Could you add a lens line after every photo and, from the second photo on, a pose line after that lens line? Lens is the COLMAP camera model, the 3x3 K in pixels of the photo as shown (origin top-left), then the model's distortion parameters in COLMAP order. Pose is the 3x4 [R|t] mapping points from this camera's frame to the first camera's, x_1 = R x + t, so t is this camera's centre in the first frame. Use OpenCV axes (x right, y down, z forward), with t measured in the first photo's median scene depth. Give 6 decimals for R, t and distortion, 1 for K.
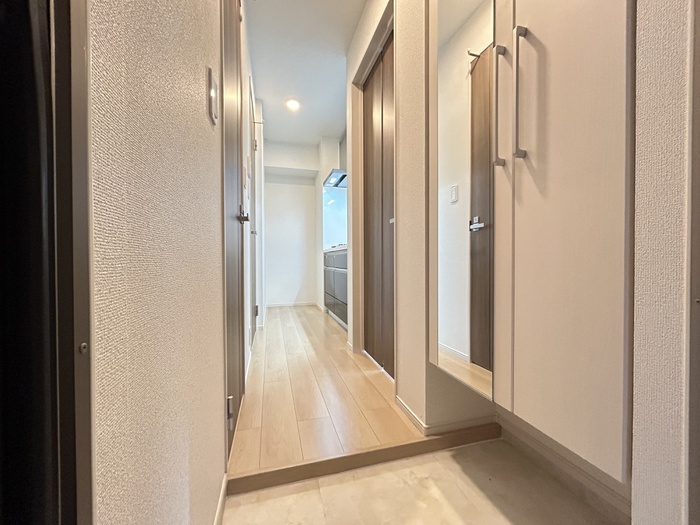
lens RADIAL K [[283.1, 0, 350.0], [0, 283.1, 262.5], [0, 0, 1]] dist [0.000500, 0.000160]
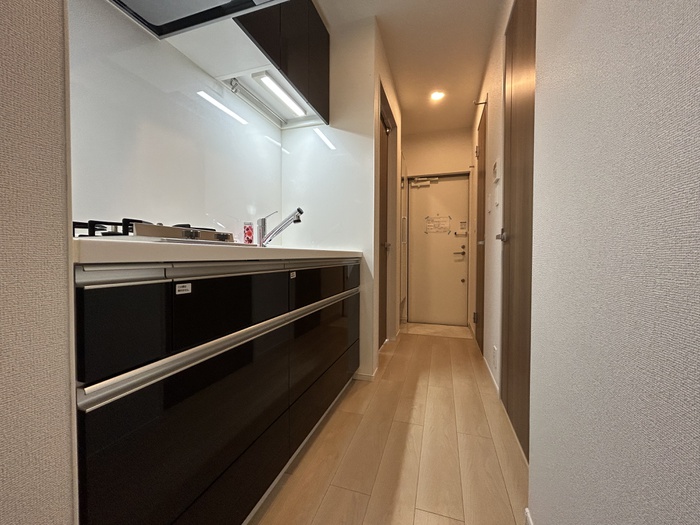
lens RADIAL K [[283.1, 0, 350.0], [0, 283.1, 262.5], [0, 0, 1]] dist [0.000500, 0.000160]
pose [[-0.832964, -0.011205, 0.553214, -0.575637], [0.006311, 0.999538, 0.029747, -0.088830], [-0.553291, 0.028270, -0.832508, 2.485723]]
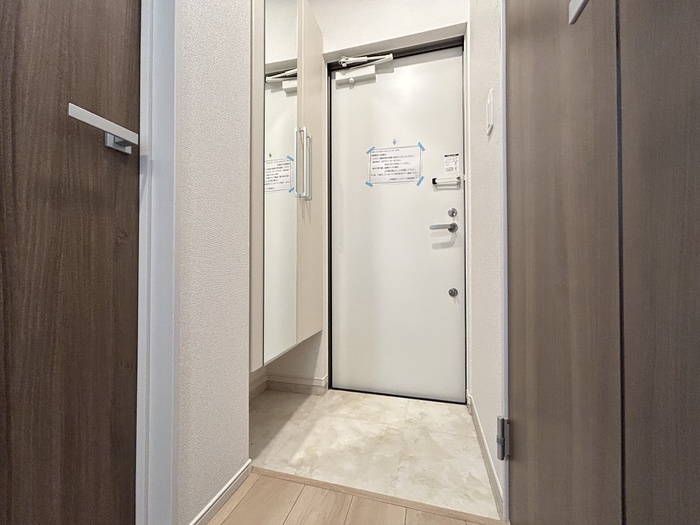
lens RADIAL K [[283.1, 0, 350.0], [0, 283.1, 262.5], [0, 0, 1]] dist [0.000500, 0.000160]
pose [[-0.854198, 0.011636, 0.519817, -0.279534], [0.009194, 0.999931, -0.007275, 0.030856], [-0.519866, -0.001436, -0.854247, 1.112773]]
